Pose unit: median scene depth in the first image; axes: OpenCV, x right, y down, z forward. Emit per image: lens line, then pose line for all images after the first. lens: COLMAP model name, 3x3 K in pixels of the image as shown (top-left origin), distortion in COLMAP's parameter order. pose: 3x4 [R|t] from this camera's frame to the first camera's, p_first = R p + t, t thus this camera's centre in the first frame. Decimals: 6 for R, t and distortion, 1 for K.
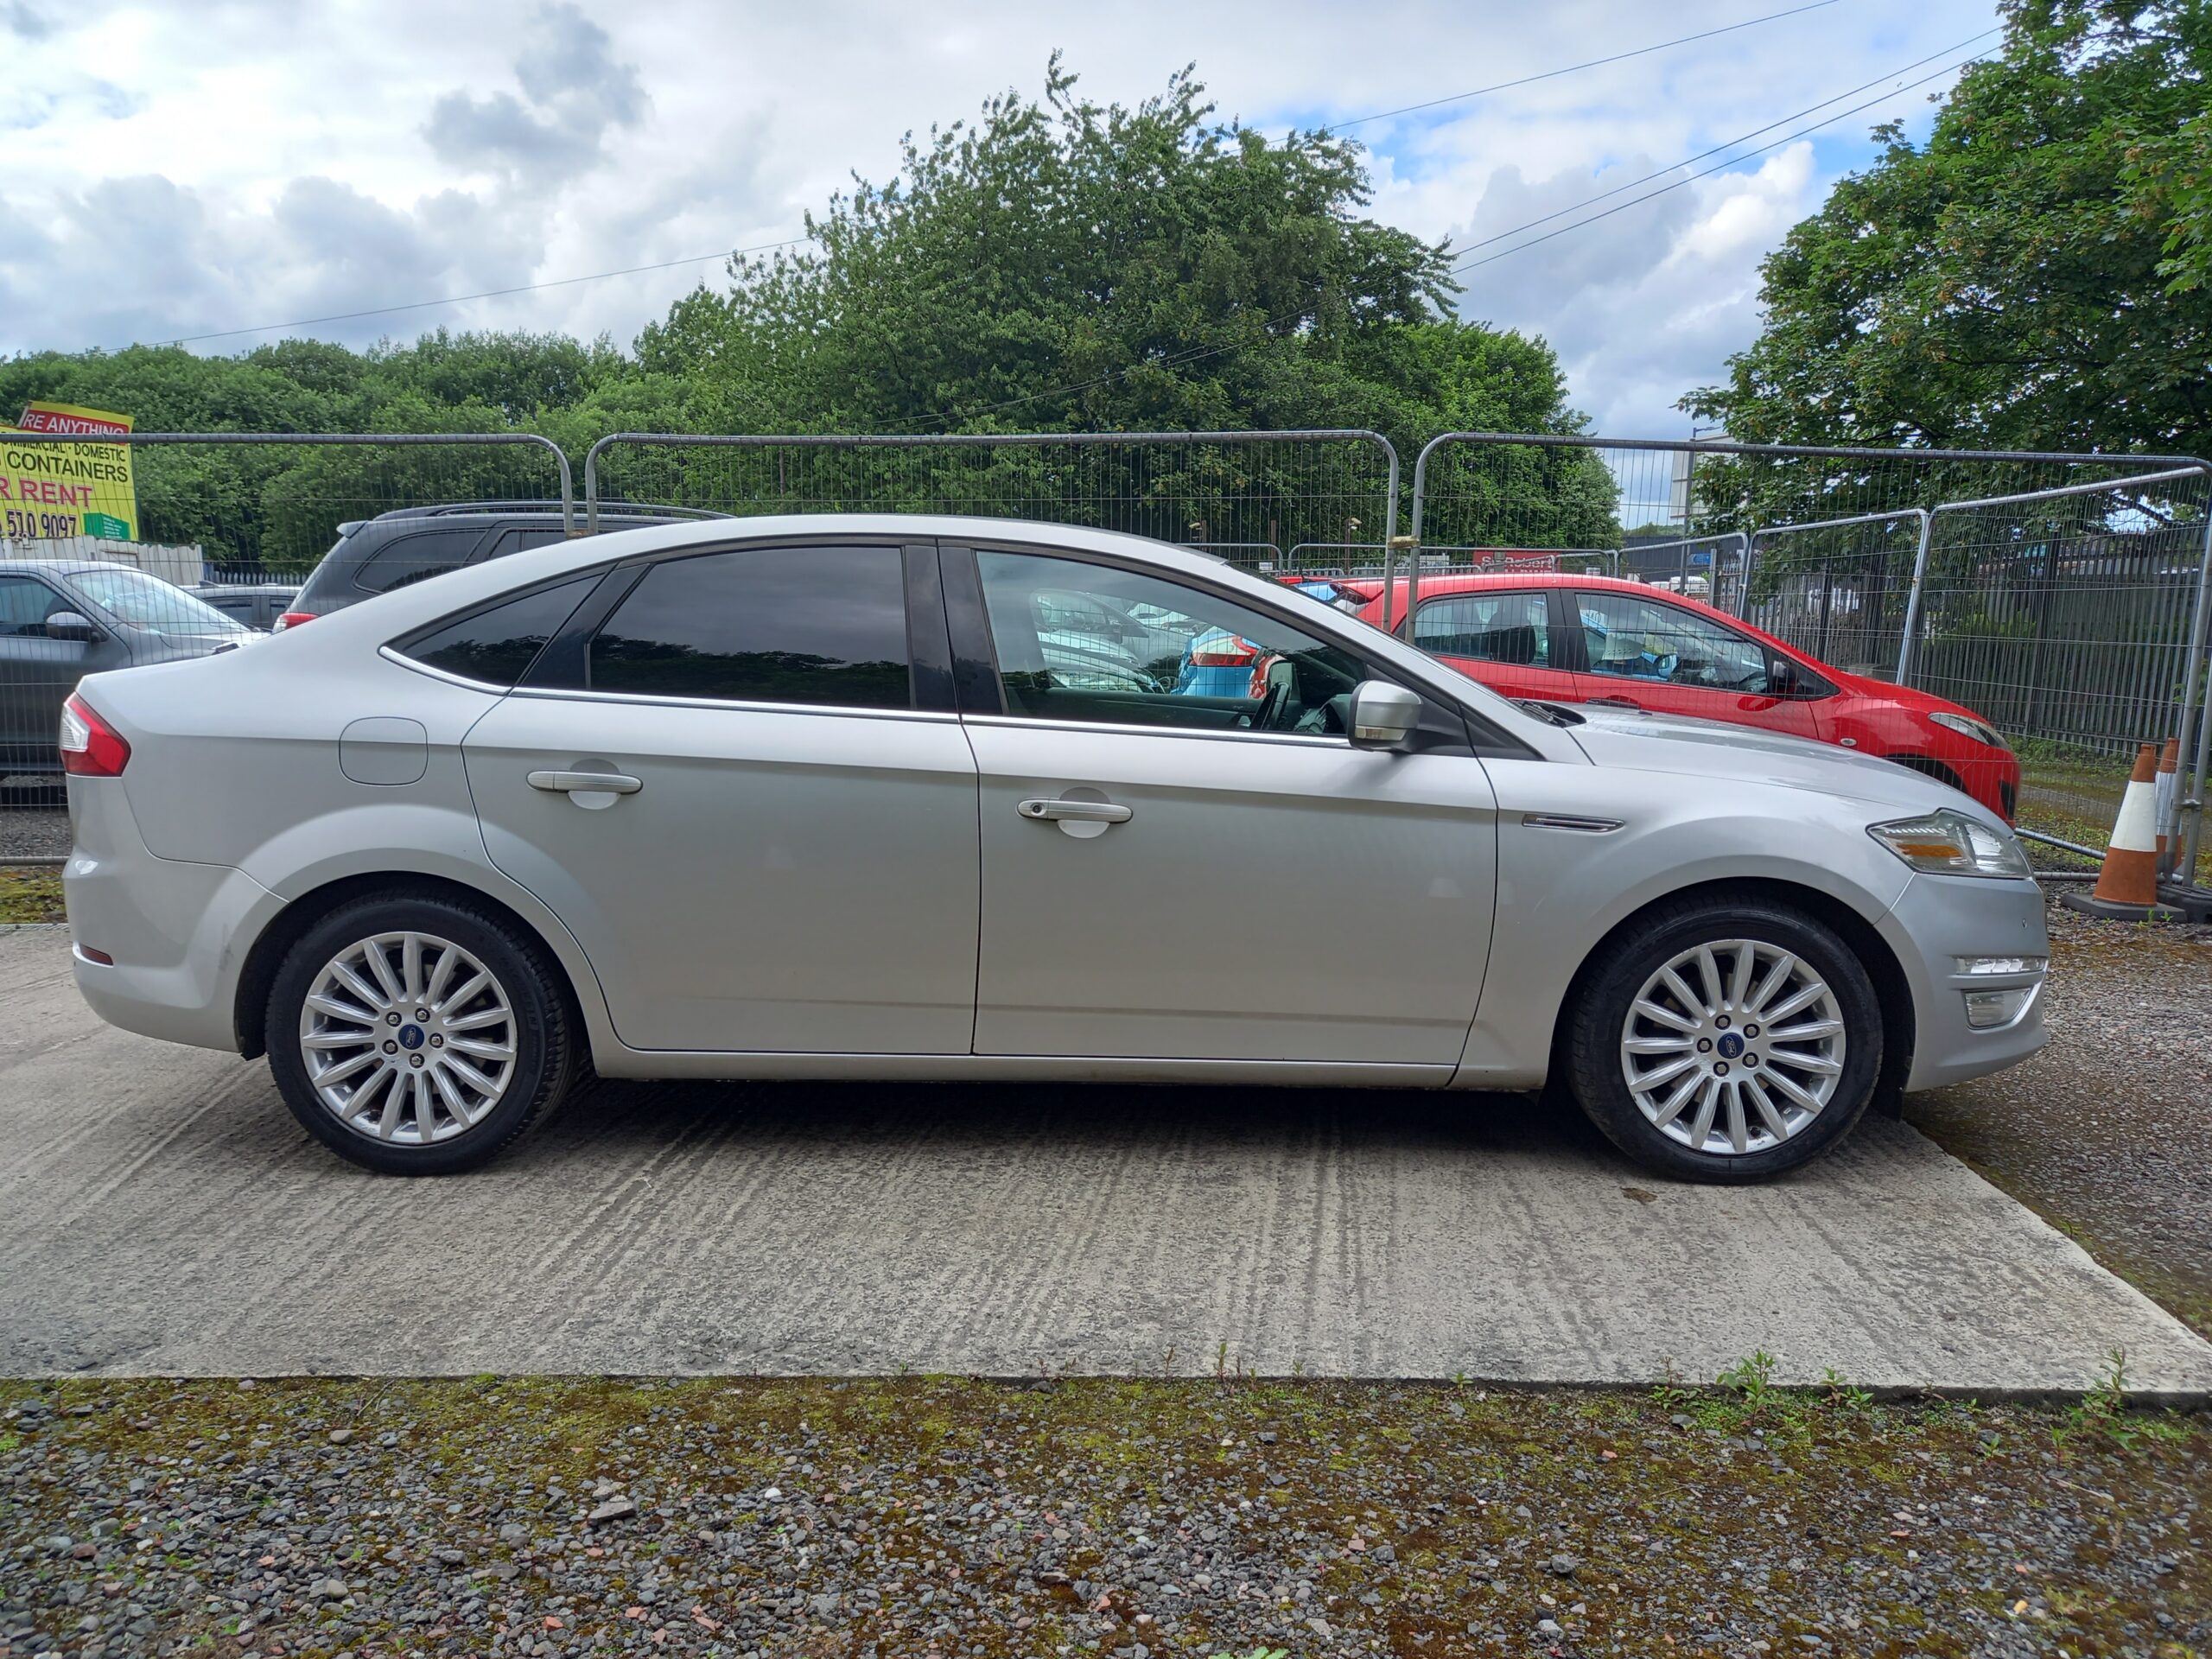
lens RADIAL K [[1644.2, 0, 1099.7], [0, 1644.2, 820.0], [0, 0, 1]] dist [0.046494, -0.048318]
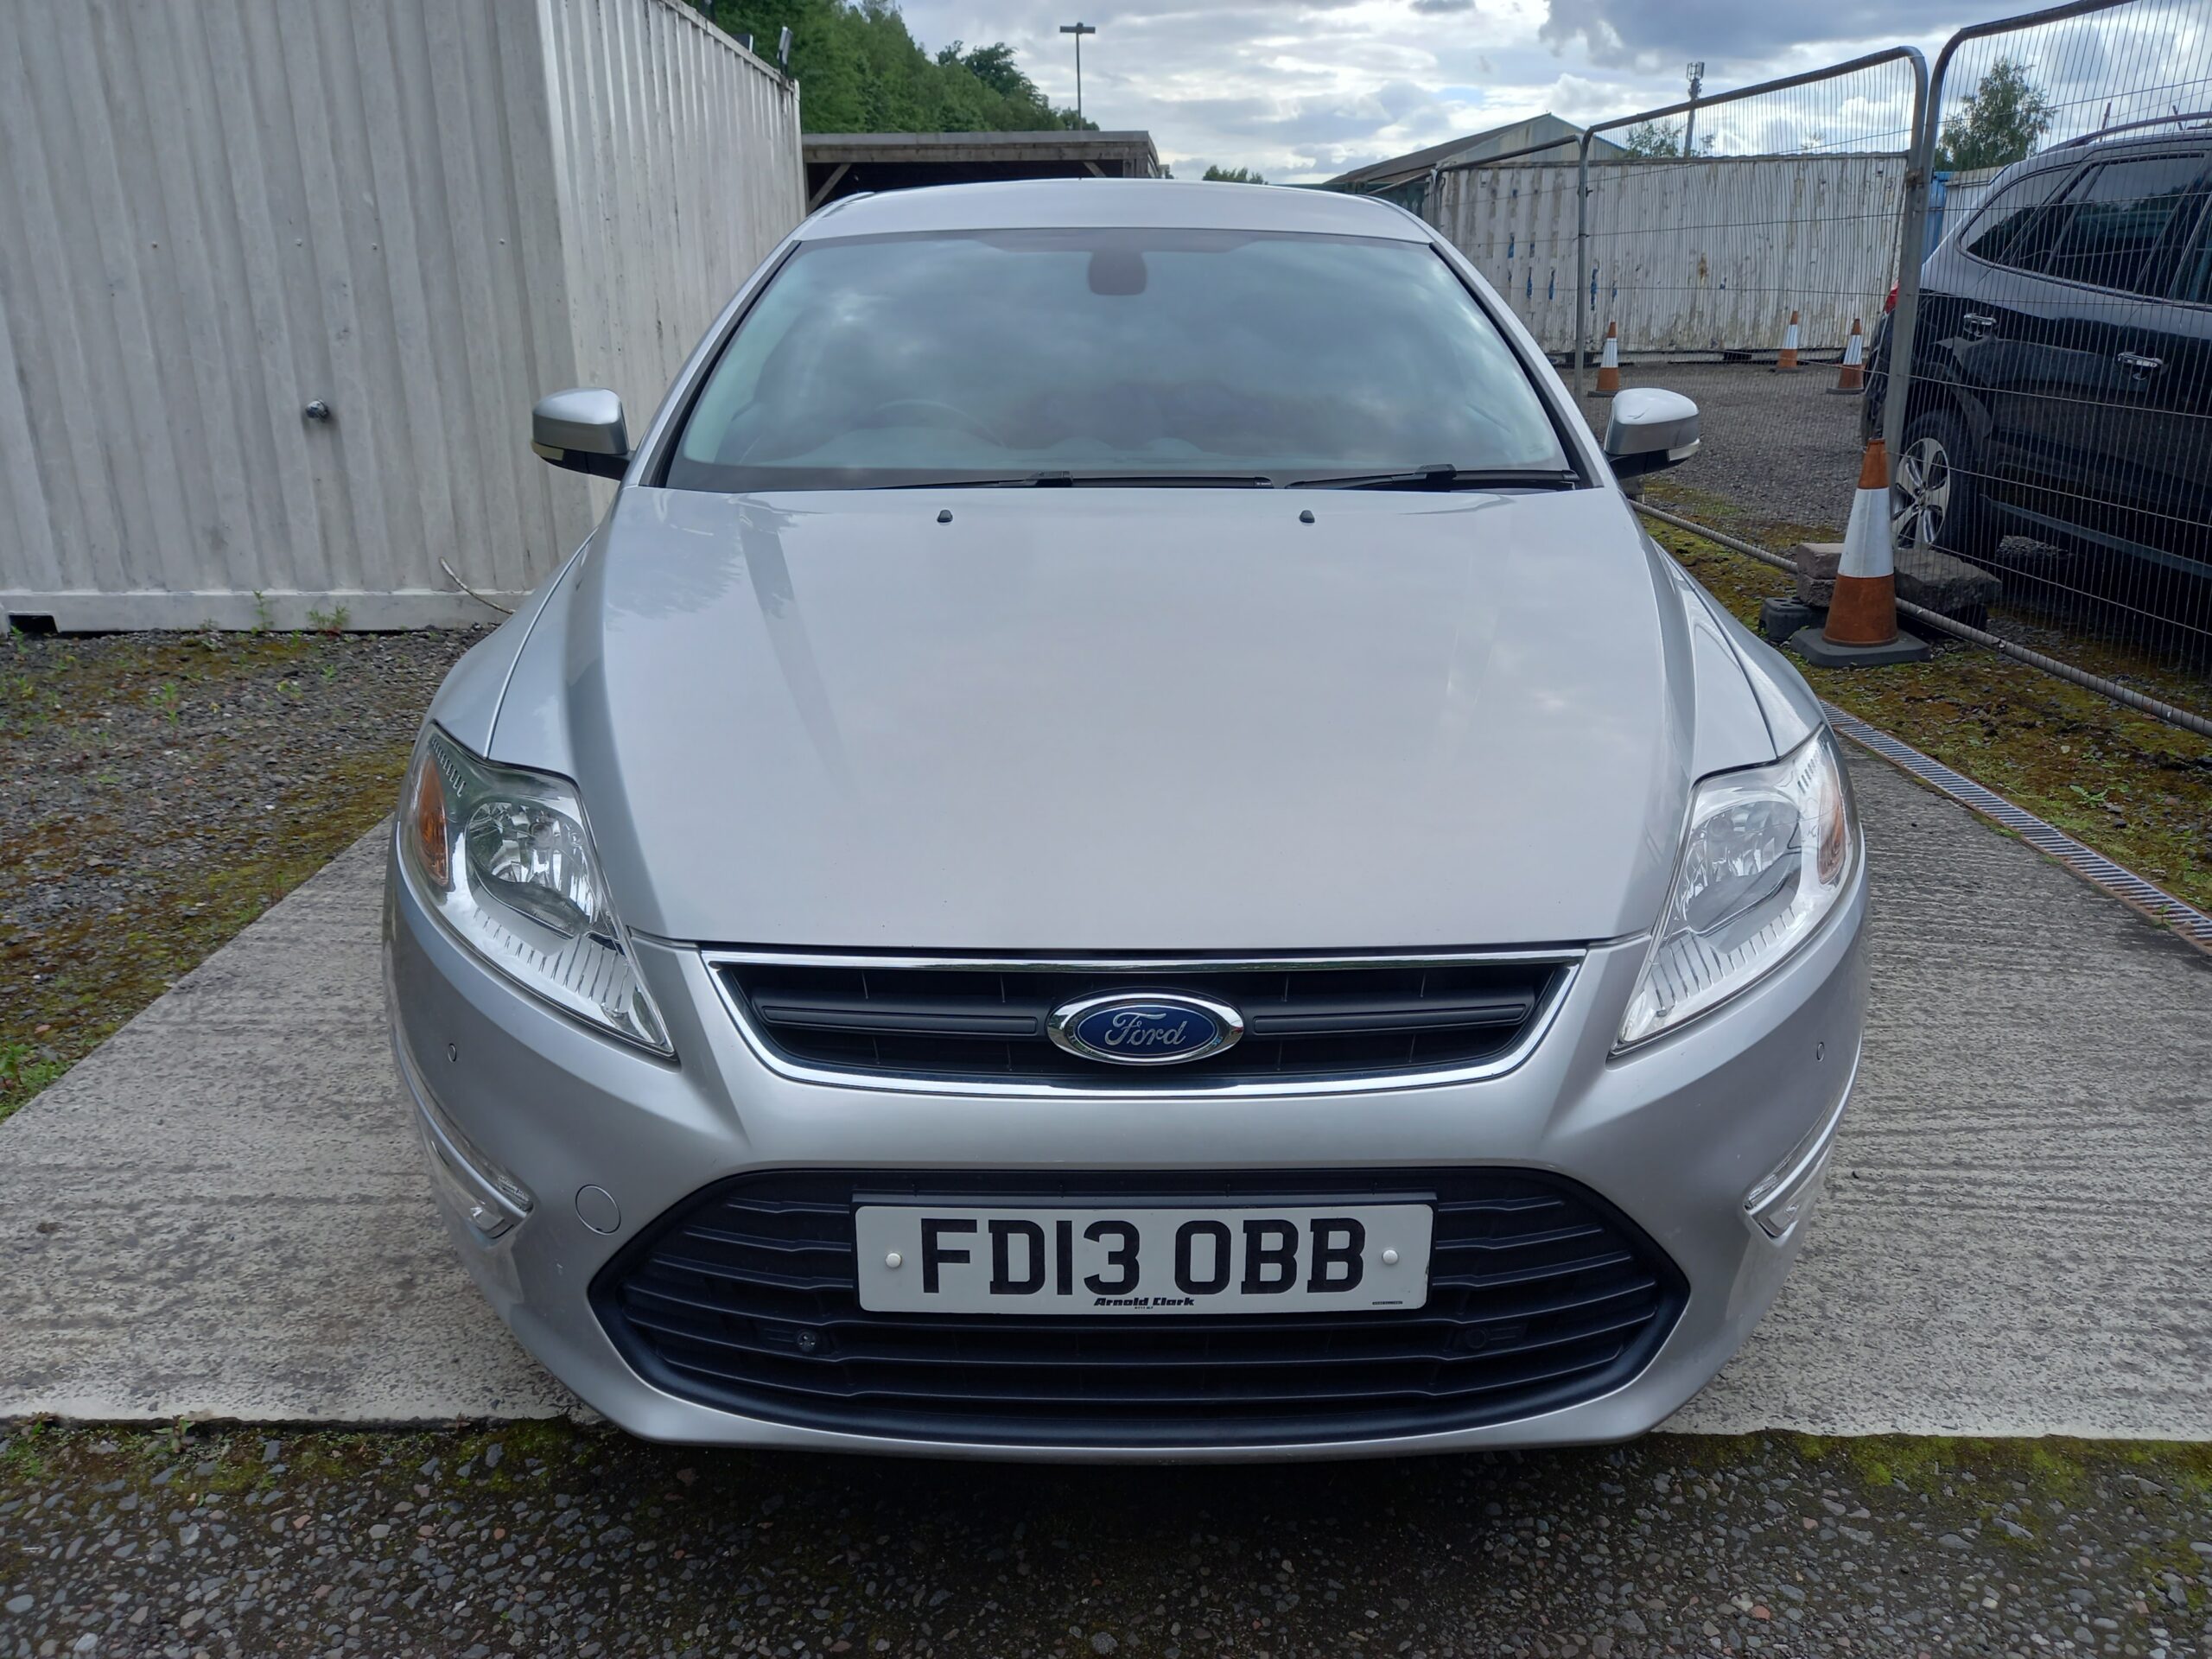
lens RADIAL K [[1644.2, 0, 1095.4], [0, 1644.2, 833.5], [0, 0, 1]] dist [0.046494, -0.048318]
pose [[0.019461, 0.324997, -0.945515, 0.906997], [-0.123861, 0.939192, 0.320275, -0.150532], [0.992109, 0.110880, 0.058532, 1.065799]]
